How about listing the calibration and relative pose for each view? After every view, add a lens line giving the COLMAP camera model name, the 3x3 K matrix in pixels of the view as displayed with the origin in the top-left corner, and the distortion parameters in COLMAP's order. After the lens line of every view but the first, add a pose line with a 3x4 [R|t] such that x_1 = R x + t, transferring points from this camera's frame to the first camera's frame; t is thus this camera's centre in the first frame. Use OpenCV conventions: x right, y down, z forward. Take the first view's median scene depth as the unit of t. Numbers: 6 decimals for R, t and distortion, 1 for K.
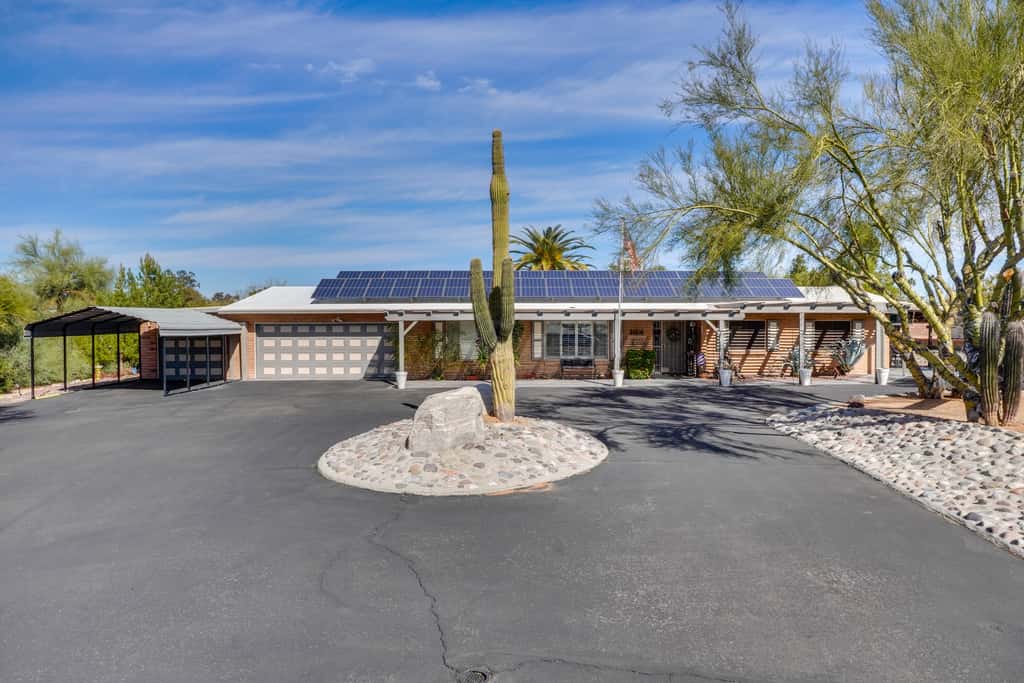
lens RADIAL K [[863.4, 0, 512.0], [0, 863.4, 339.7], [0, 0, 1]] dist [-0.004237, -0.000636]
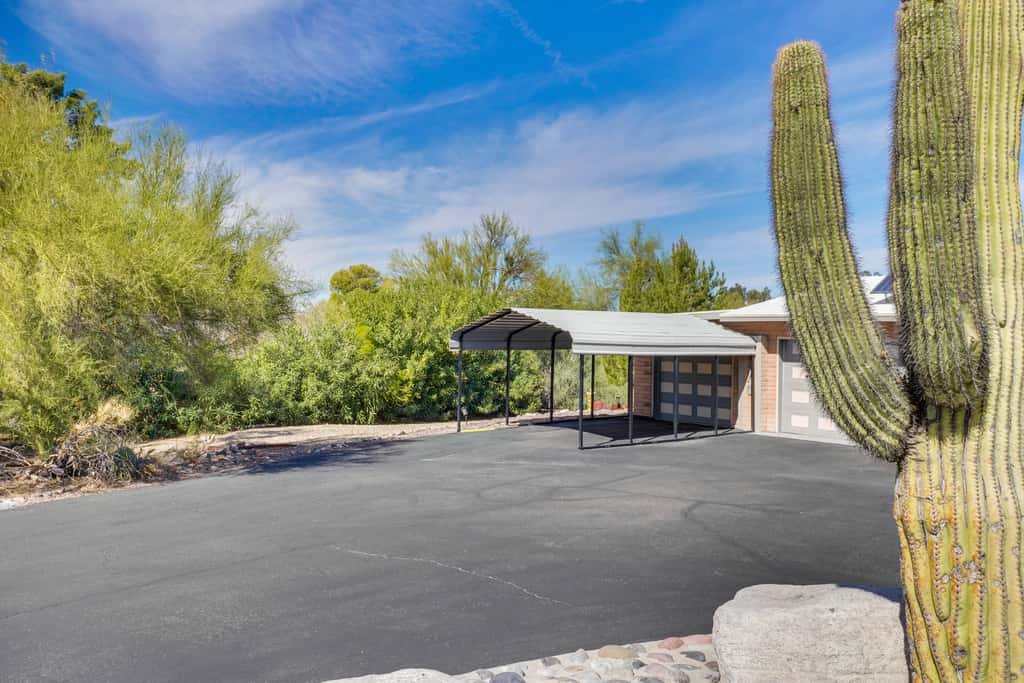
lens RADIAL K [[863.4, 0, 512.2], [0, 863.4, 340.6], [0, 0, 1]] dist [-0.004237, -0.000636]
pose [[0.609364, 0.019613, -0.792648, 0.055340], [-0.035608, 0.999362, -0.002646, -0.009331], [0.792091, 0.029838, 0.609674, 0.502479]]
